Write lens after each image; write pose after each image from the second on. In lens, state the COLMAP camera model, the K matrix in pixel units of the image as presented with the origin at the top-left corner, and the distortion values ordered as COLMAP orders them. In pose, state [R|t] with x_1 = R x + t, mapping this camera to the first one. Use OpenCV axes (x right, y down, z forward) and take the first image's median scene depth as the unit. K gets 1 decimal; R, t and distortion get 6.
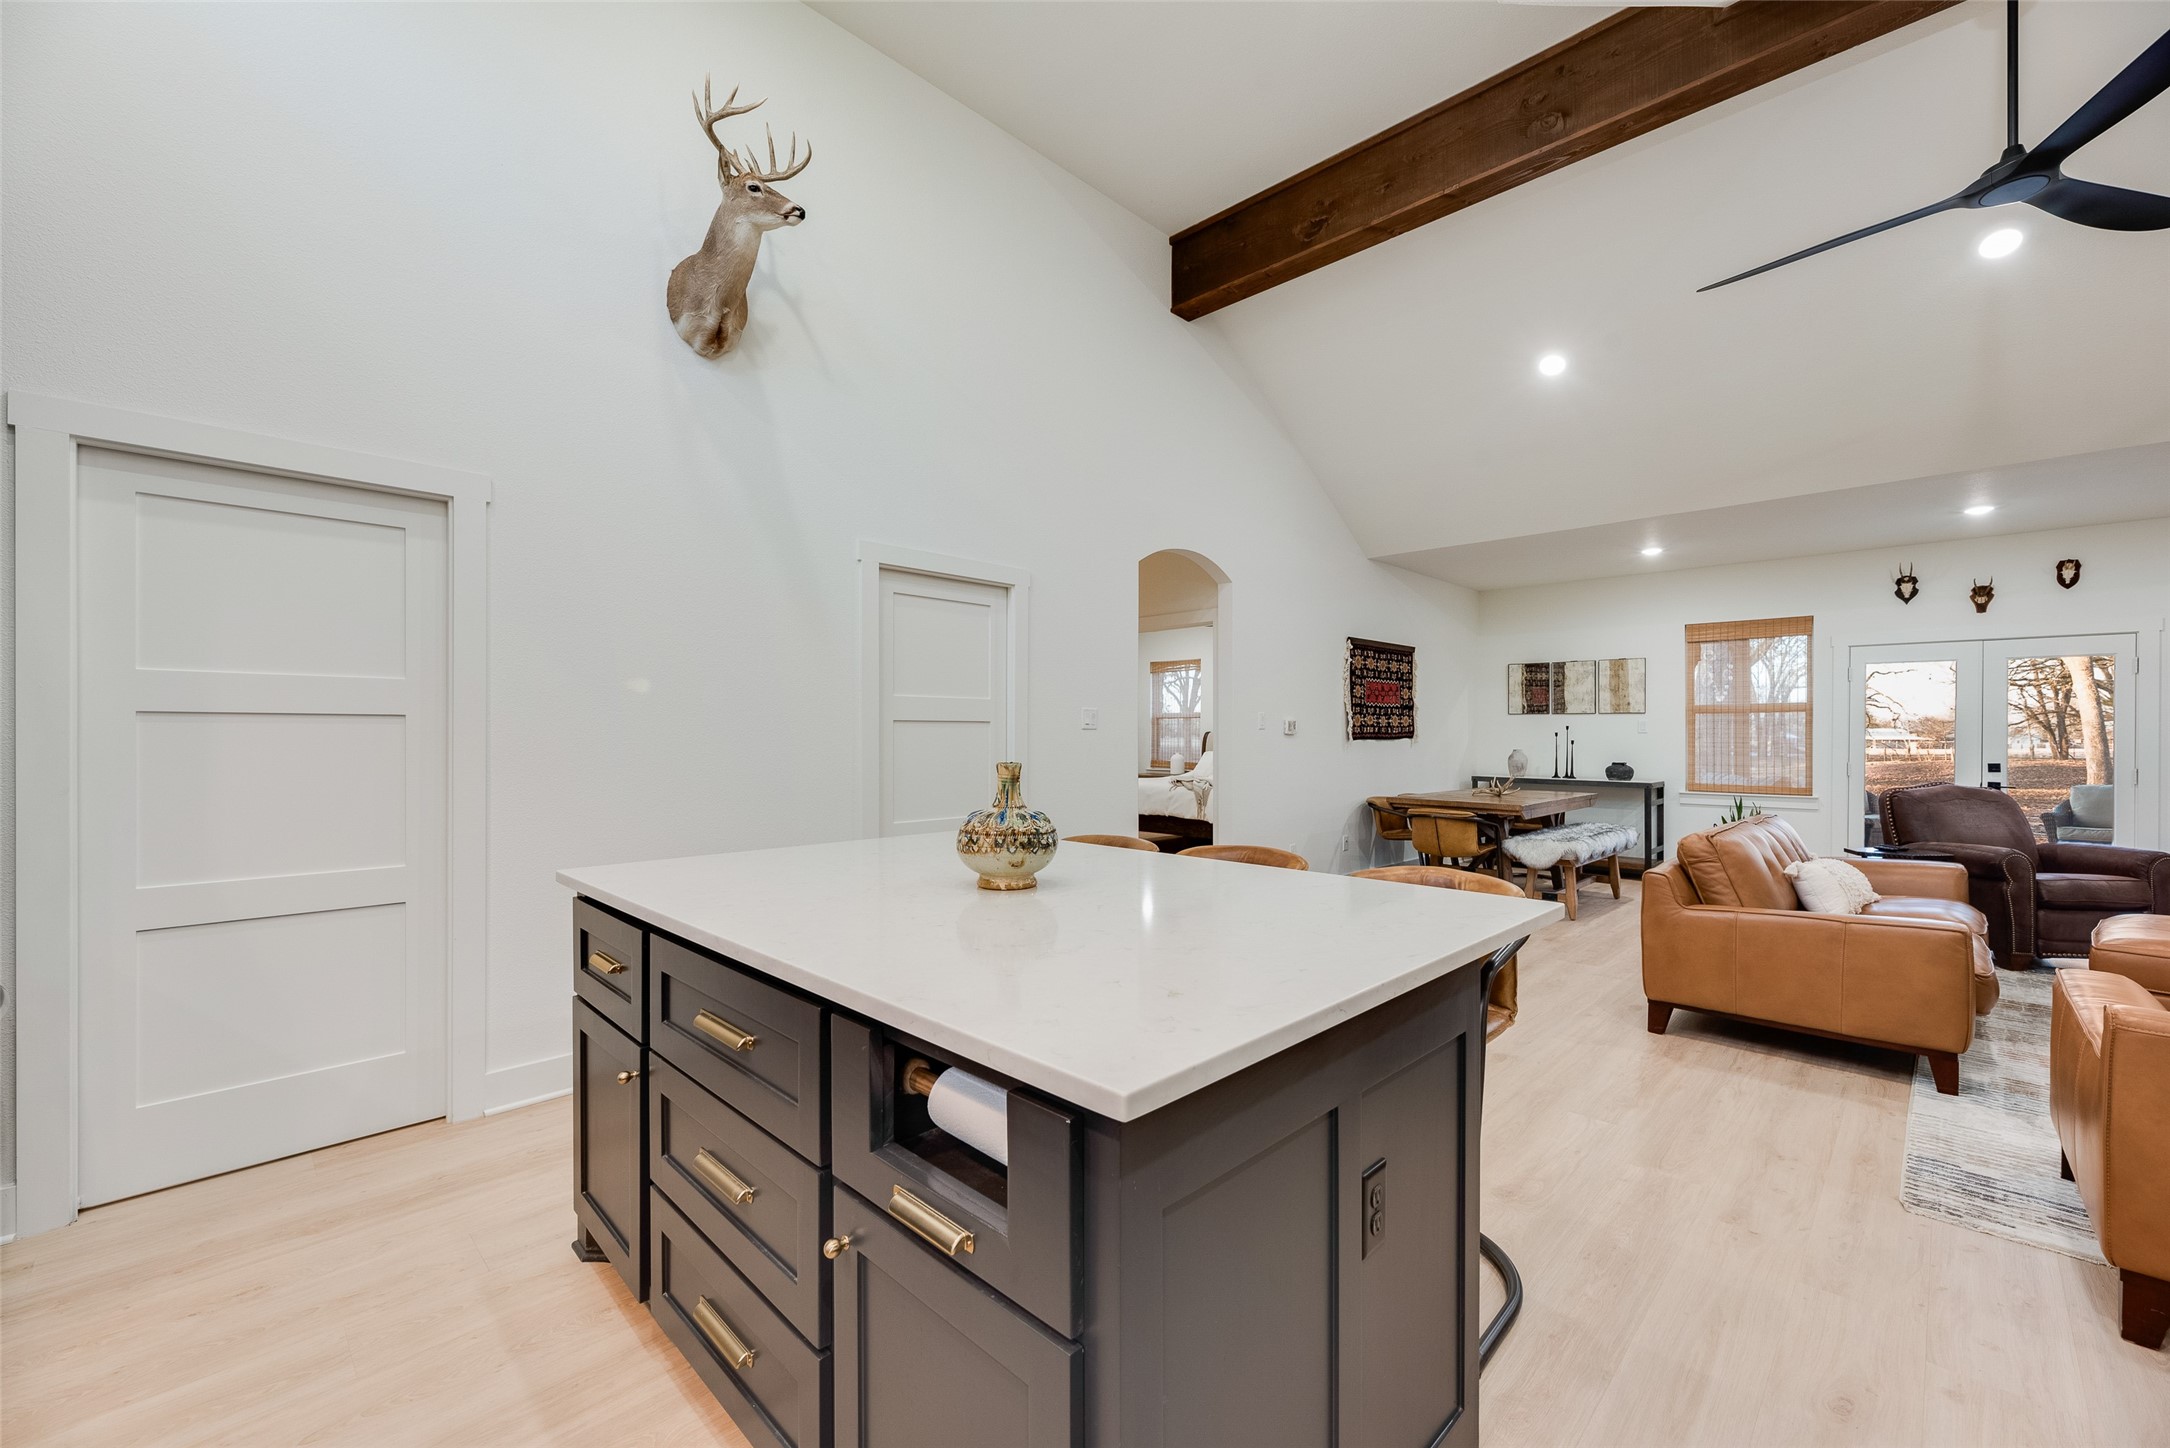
lens RADIAL K [[873.1, 0, 1085.0], [0, 873.1, 729.0], [0, 0, 1]] dist [-0.000505, -0.000046]
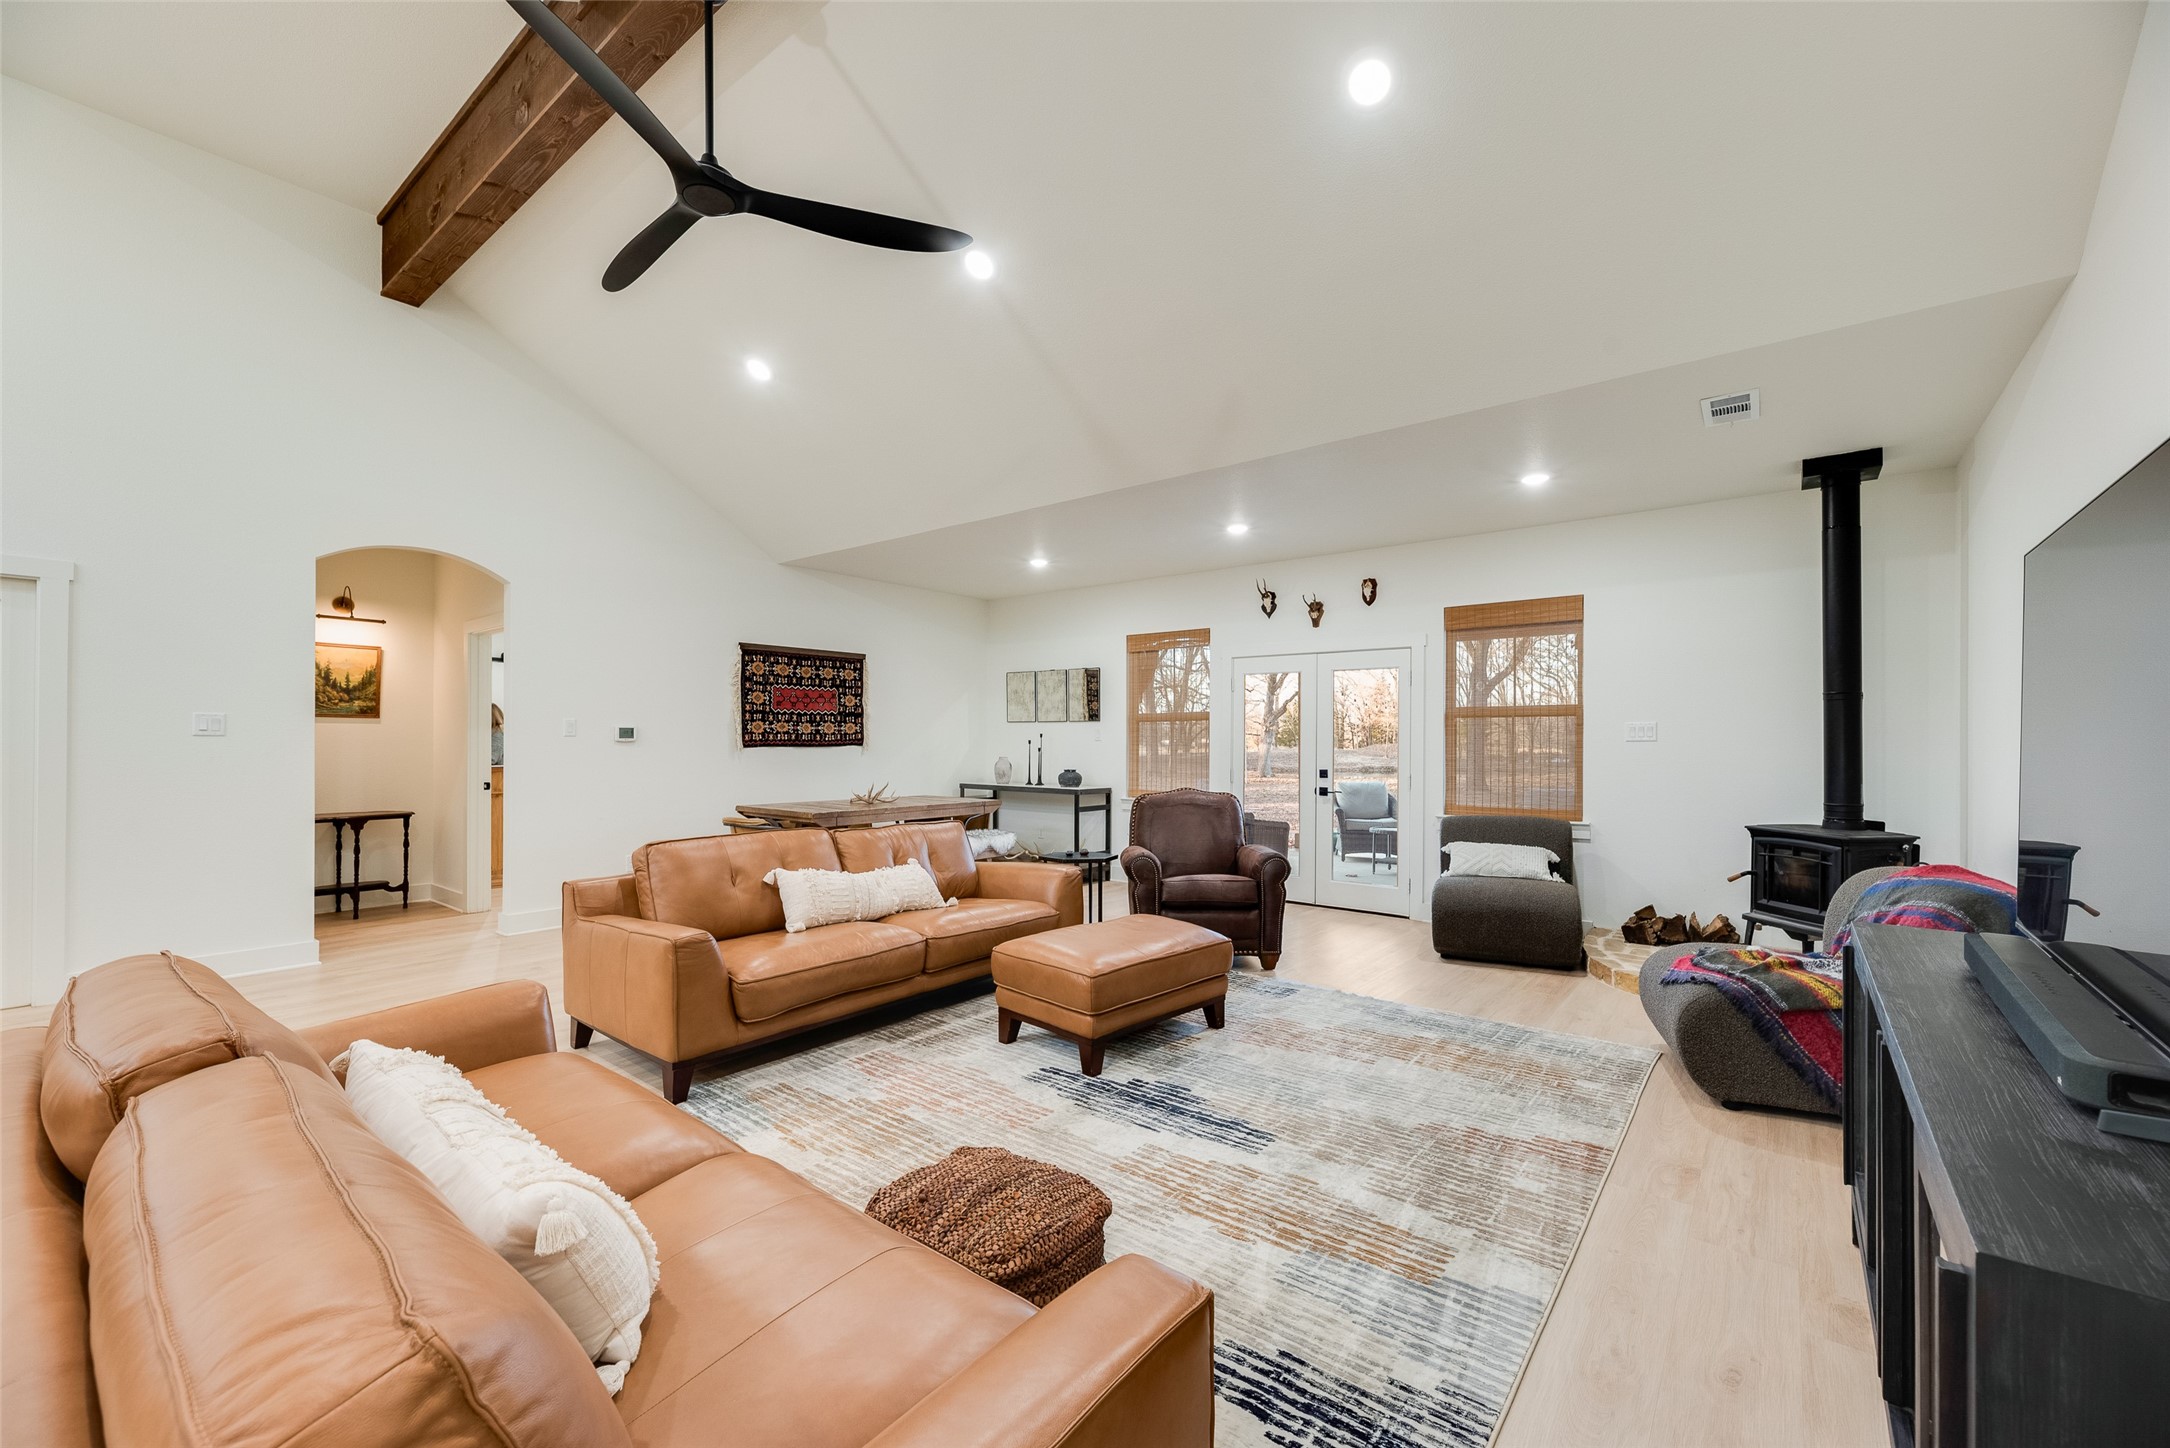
lens RADIAL K [[873.1, 0, 1097.7], [0, 873.1, 732.3], [0, 0, 1]] dist [-0.000505, -0.000046]
pose [[0.993736, 0.002205, 0.111729, 0.561933], [-0.001508, 0.999979, -0.006324, 0.000957], [-0.111740, 0.006115, 0.993719, -0.018572]]
